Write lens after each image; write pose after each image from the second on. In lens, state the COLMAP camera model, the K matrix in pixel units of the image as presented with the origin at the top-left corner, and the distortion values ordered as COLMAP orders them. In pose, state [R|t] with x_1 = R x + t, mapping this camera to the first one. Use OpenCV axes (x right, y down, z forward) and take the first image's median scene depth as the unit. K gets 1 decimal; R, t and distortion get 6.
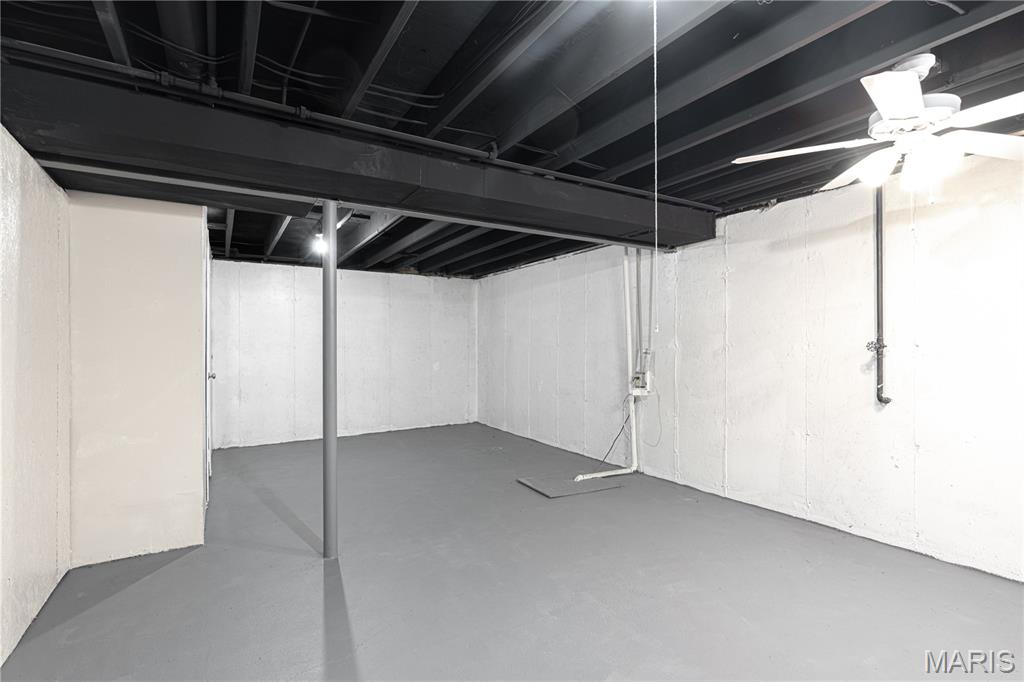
lens RADIAL K [[484.0, 0, 512.0], [0, 484.0, 341.0], [0, 0, 1]] dist [-0.000787, 0.000266]
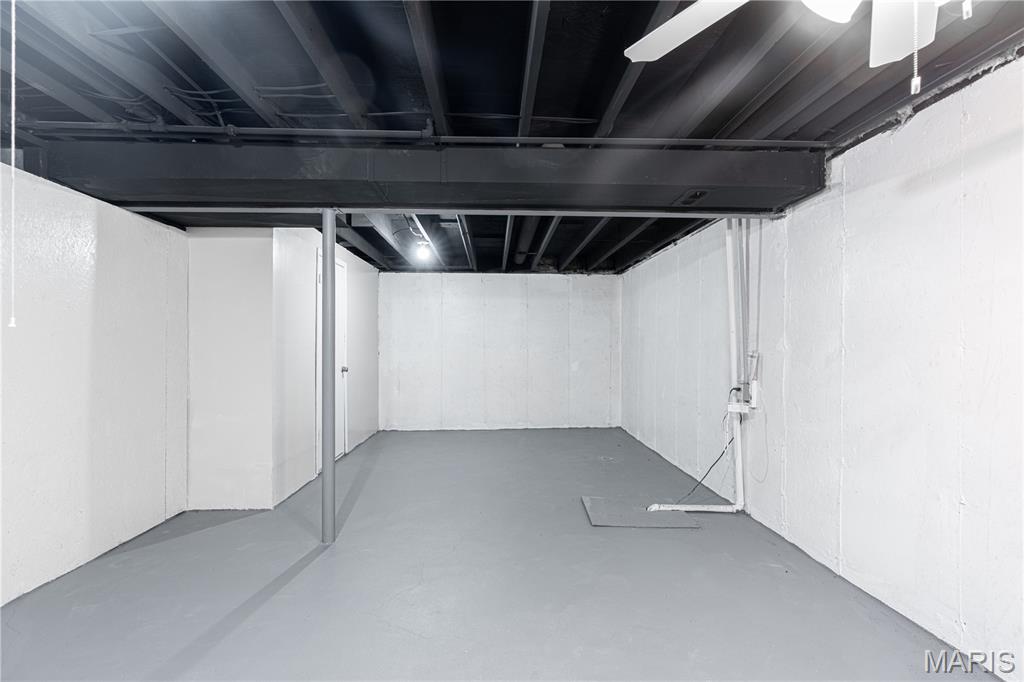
lens RADIAL K [[466.1, 0, 512.0], [0, 466.1, 341.0], [0, 0, 1]] dist [-0.003466, 0.000495]
pose [[0.874516, 0.001041, -0.484996, 0.303022], [-0.000262, 0.999999, 0.001674, -0.000156], [0.484997, -0.001337, 0.874515, 0.189165]]
